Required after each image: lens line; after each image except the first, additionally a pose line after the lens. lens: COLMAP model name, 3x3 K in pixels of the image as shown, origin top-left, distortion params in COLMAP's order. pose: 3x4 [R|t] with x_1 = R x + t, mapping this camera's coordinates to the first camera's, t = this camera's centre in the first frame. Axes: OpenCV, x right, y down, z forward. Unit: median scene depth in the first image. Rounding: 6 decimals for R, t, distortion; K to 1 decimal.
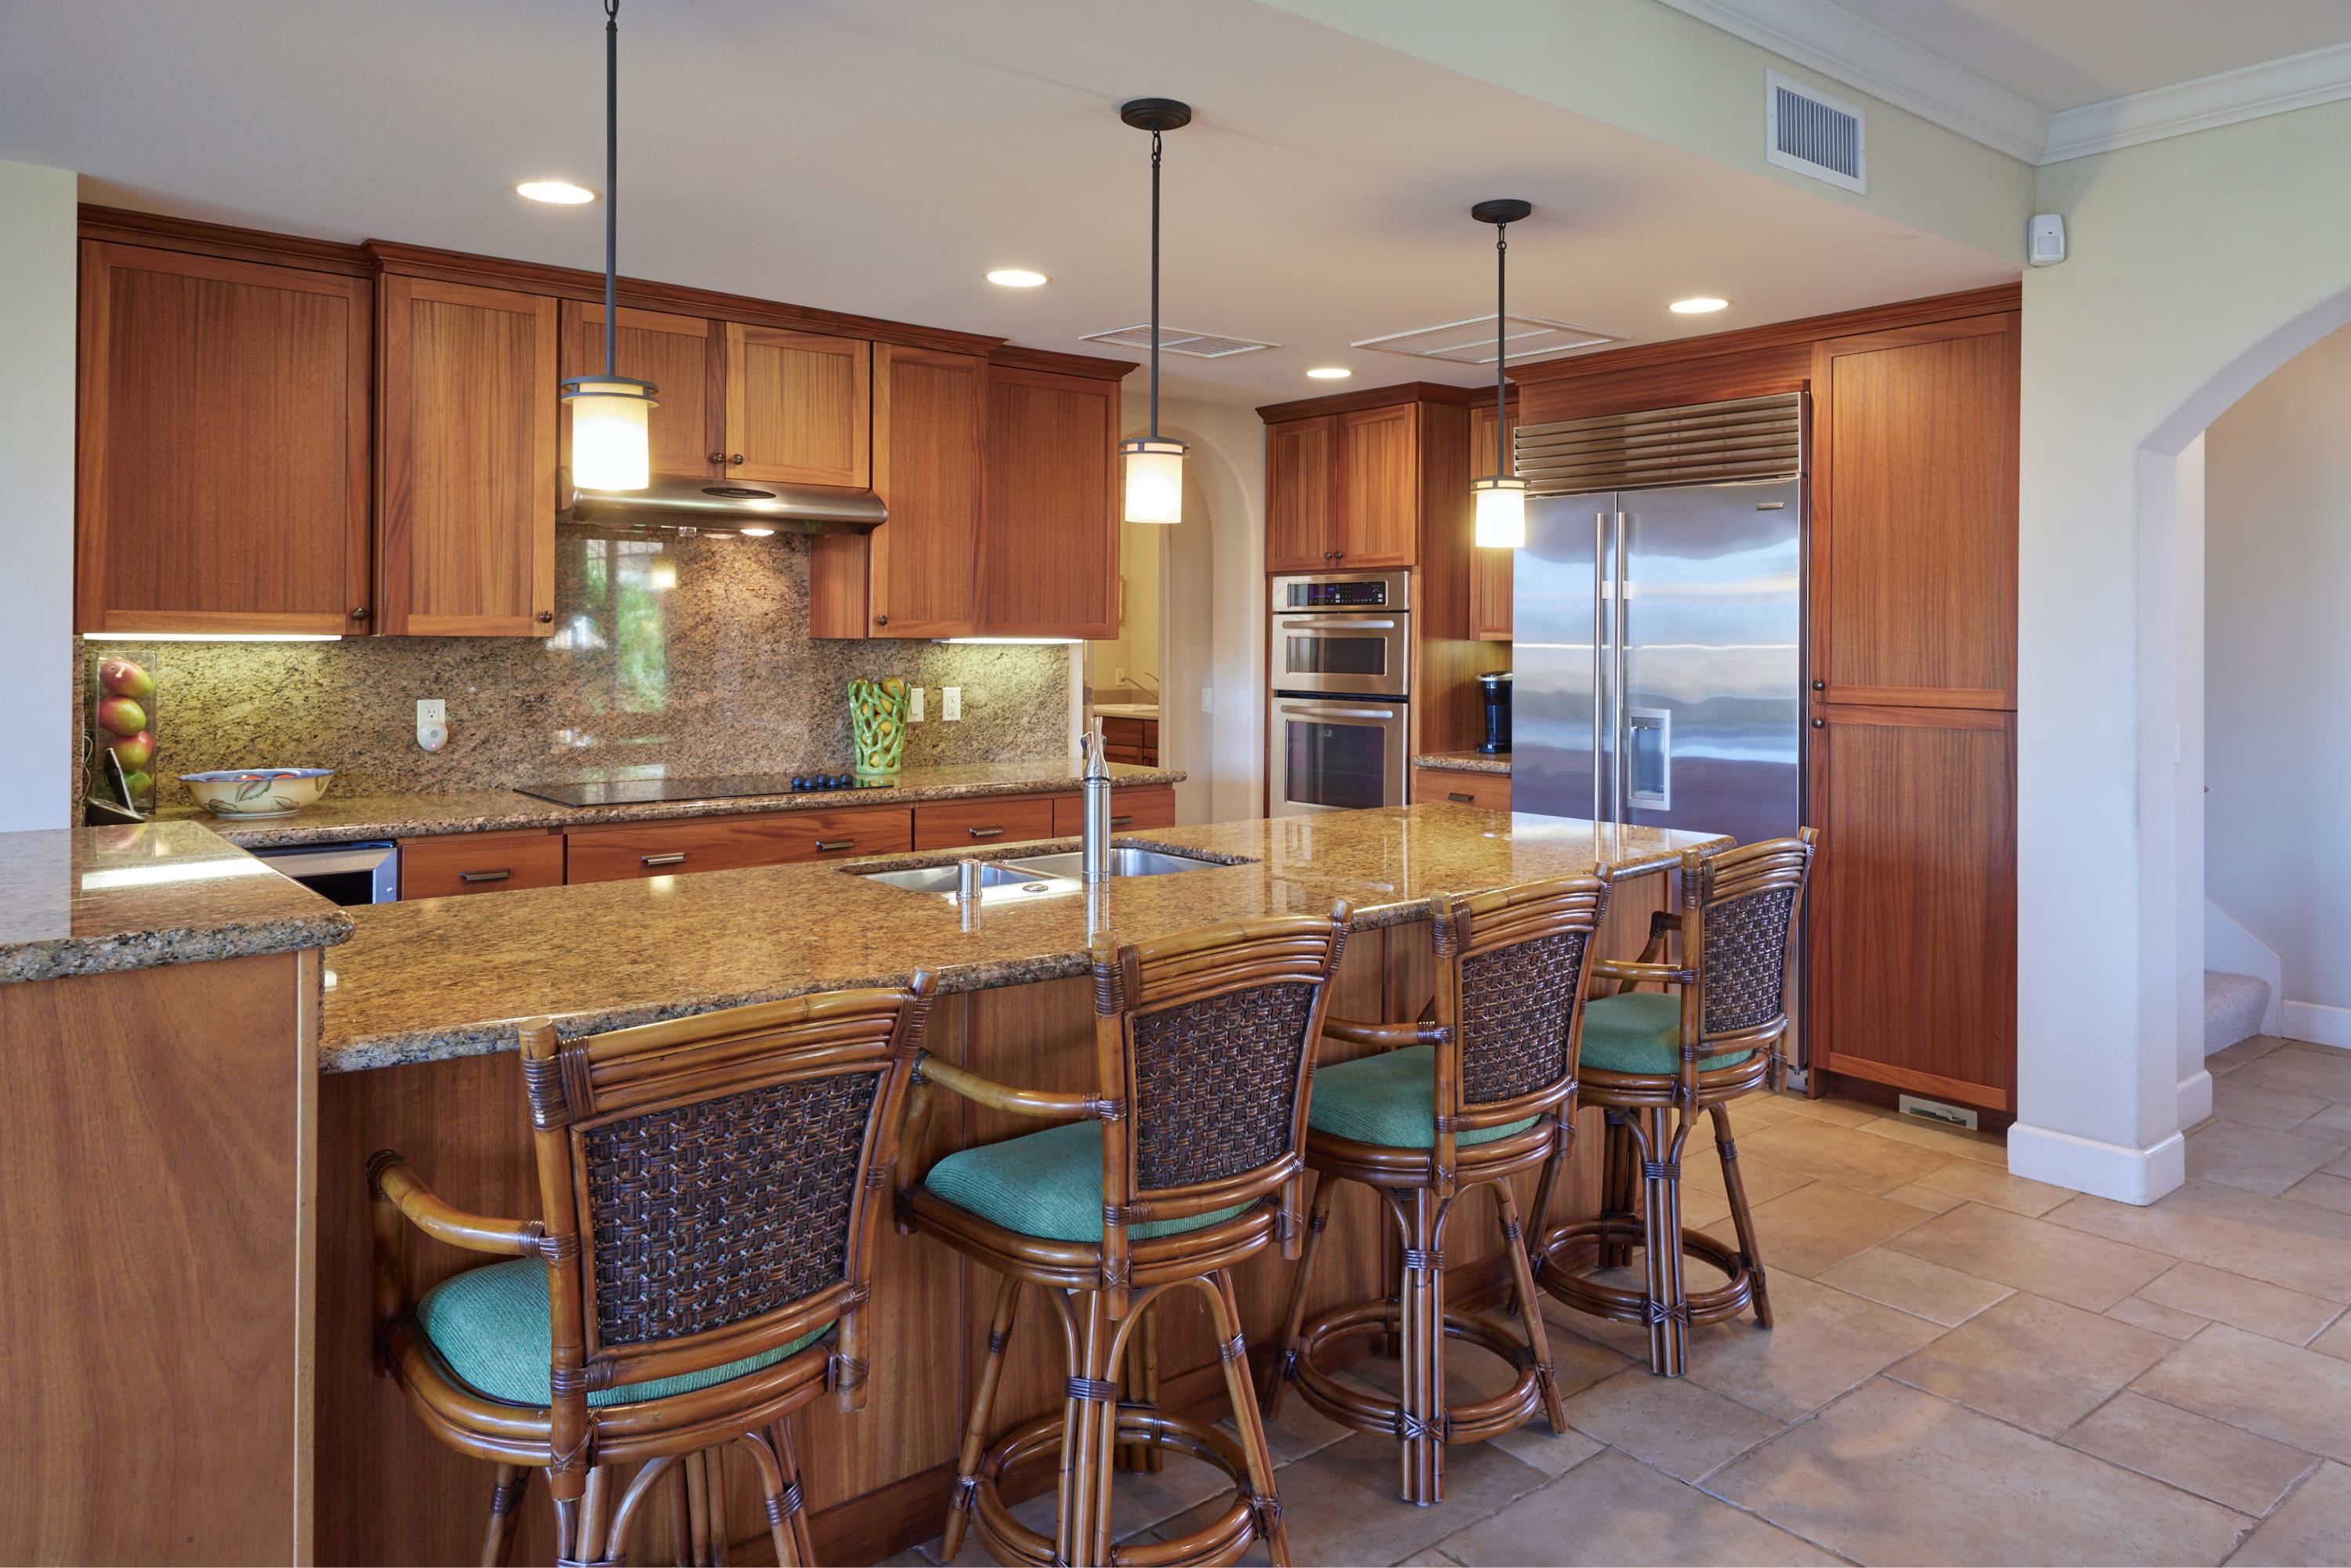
lens RADIAL K [[1570.8, 0, 1163.8], [0, 1570.8, 640.8], [0, 0, 1]] dist [0.022248, 0.000896]
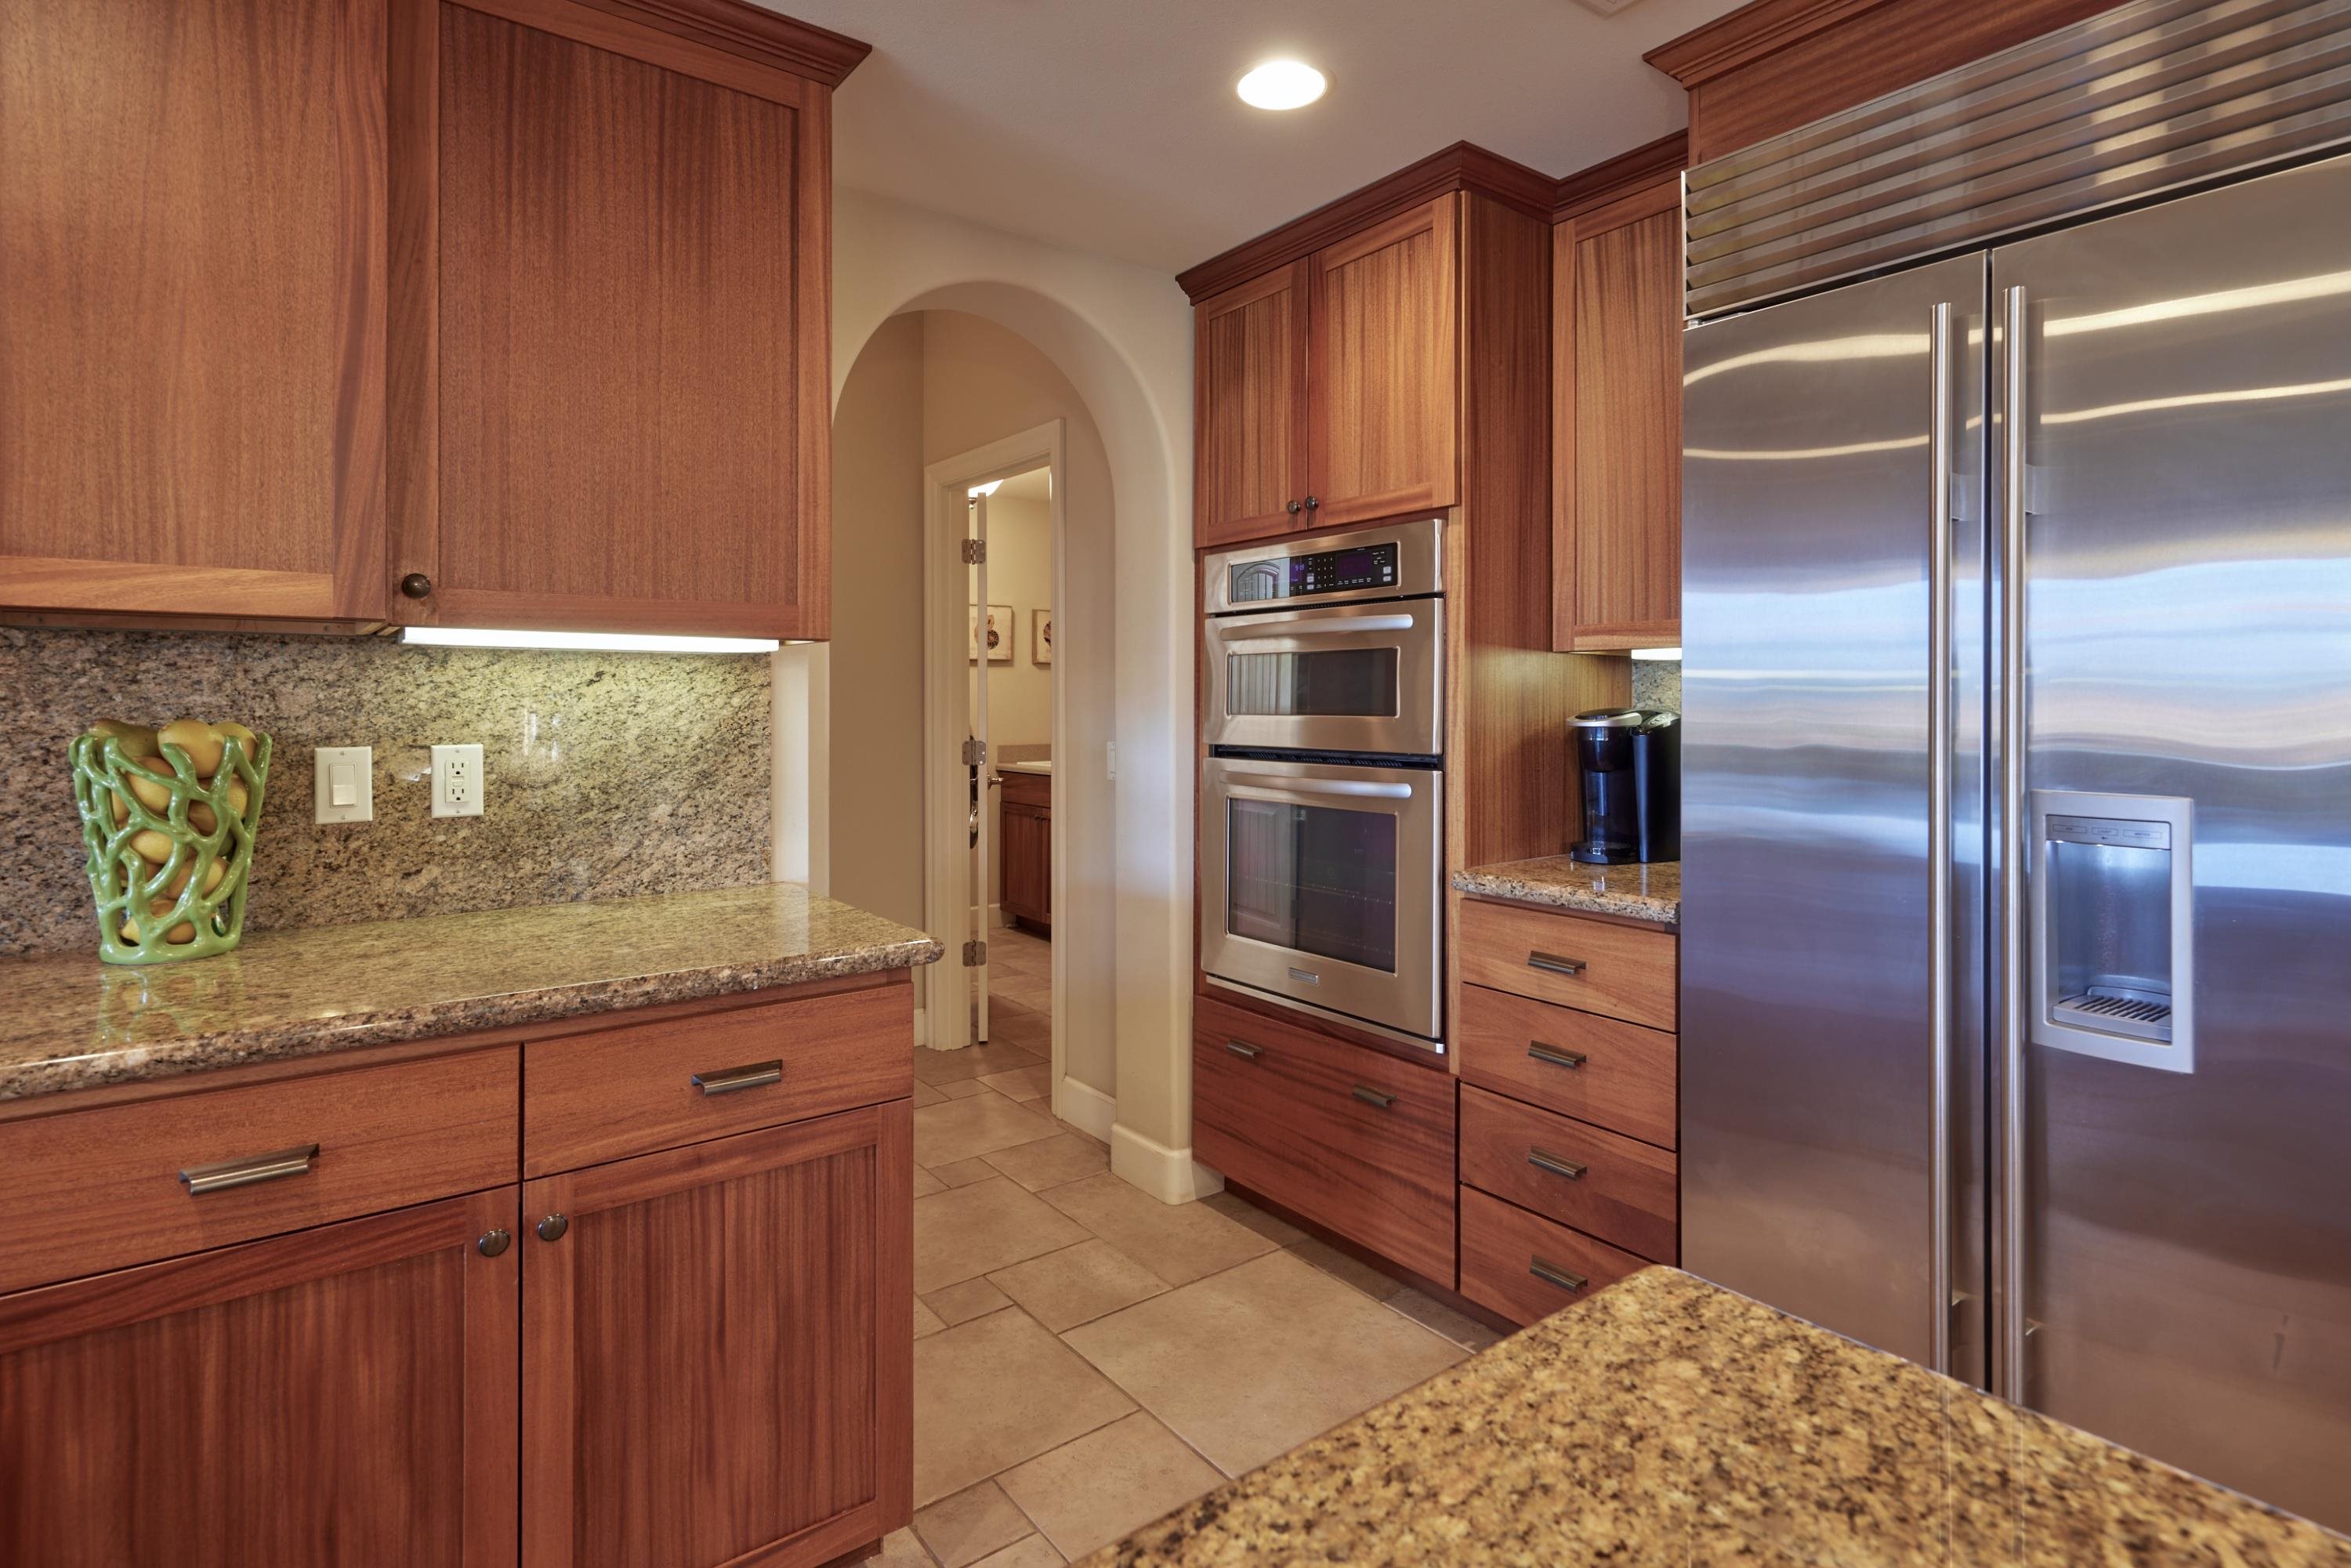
lens RADIAL K [[1223.7, 0, 1176.4], [0, 1223.7, 695.4], [0, 0, 1]] dist [0.009636, -0.000335]
pose [[0.999709, -0.004885, -0.023611, 0.086523], [0.004751, 0.999972, -0.005739, 0.018942], [0.023638, 0.005625, 0.999705, 0.666610]]
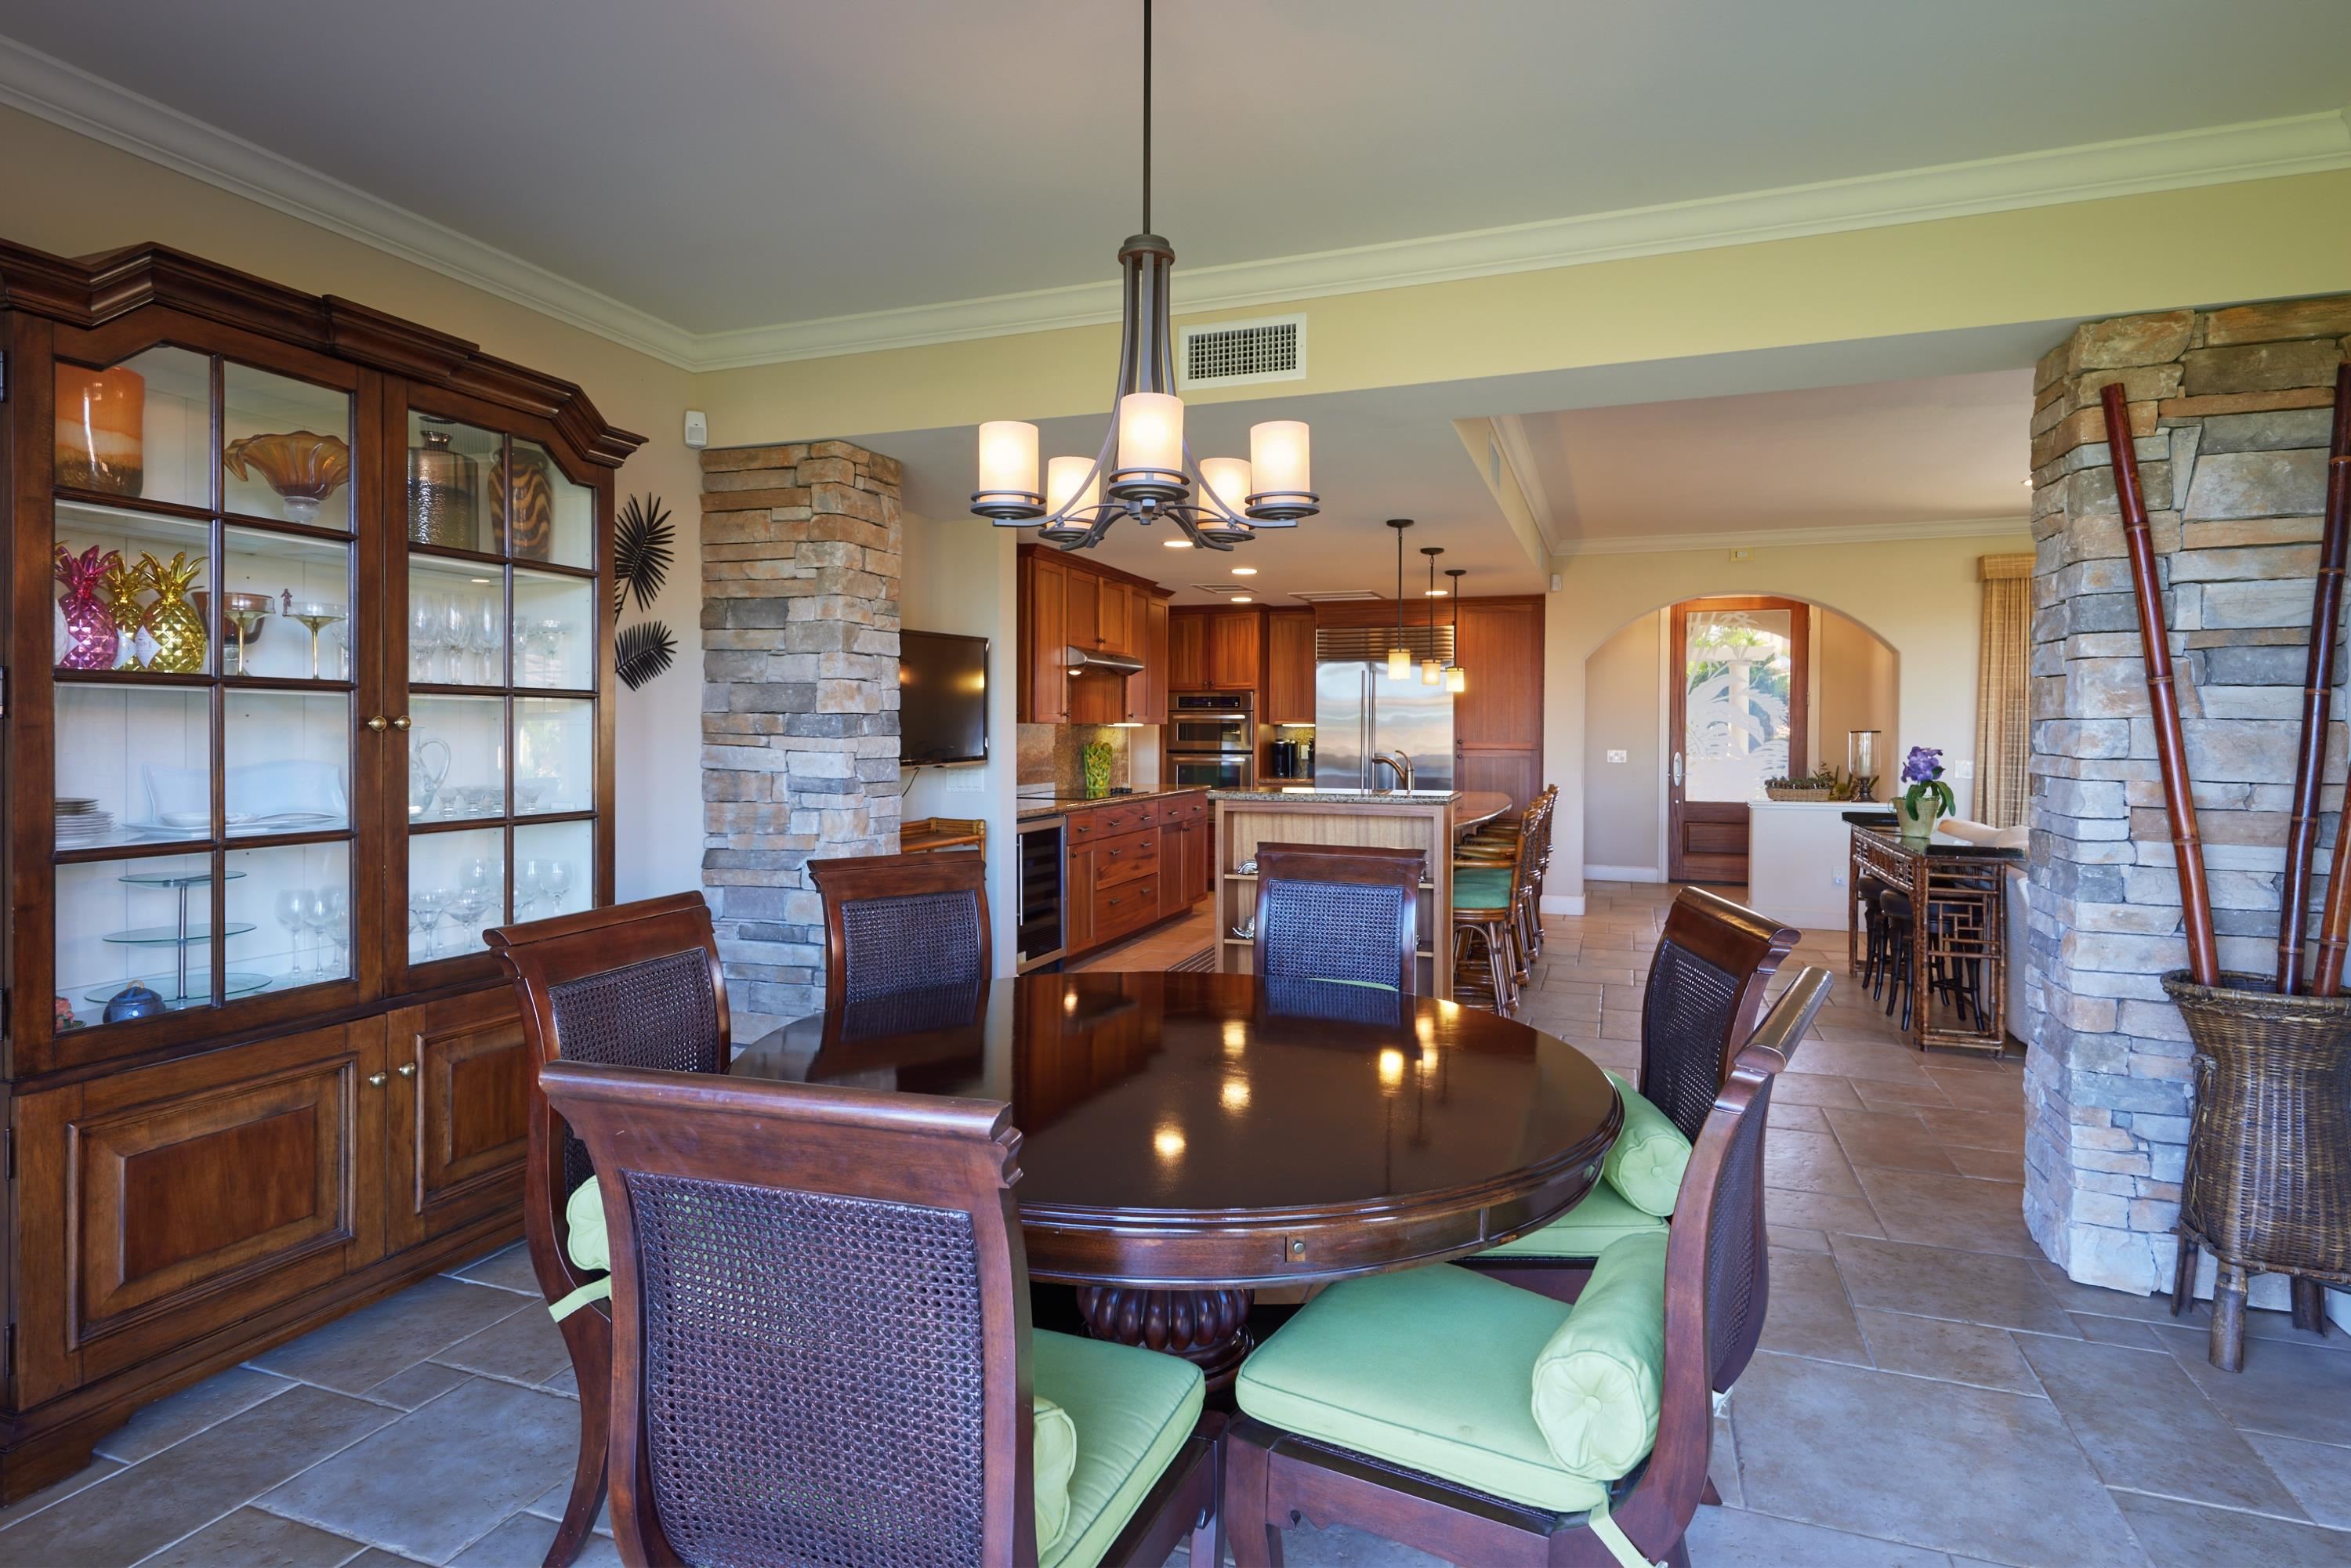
lens RADIAL K [[1223.7, 0, 1177.6], [0, 1223.7, 737.7], [0, 0, 1]] dist [0.009636, -0.000335]
pose [[0.859969, -0.008076, 0.510282, -0.875820], [0.002306, 0.999926, 0.011940, -0.002078], [-0.510341, -0.009092, 0.859924, -0.414020]]
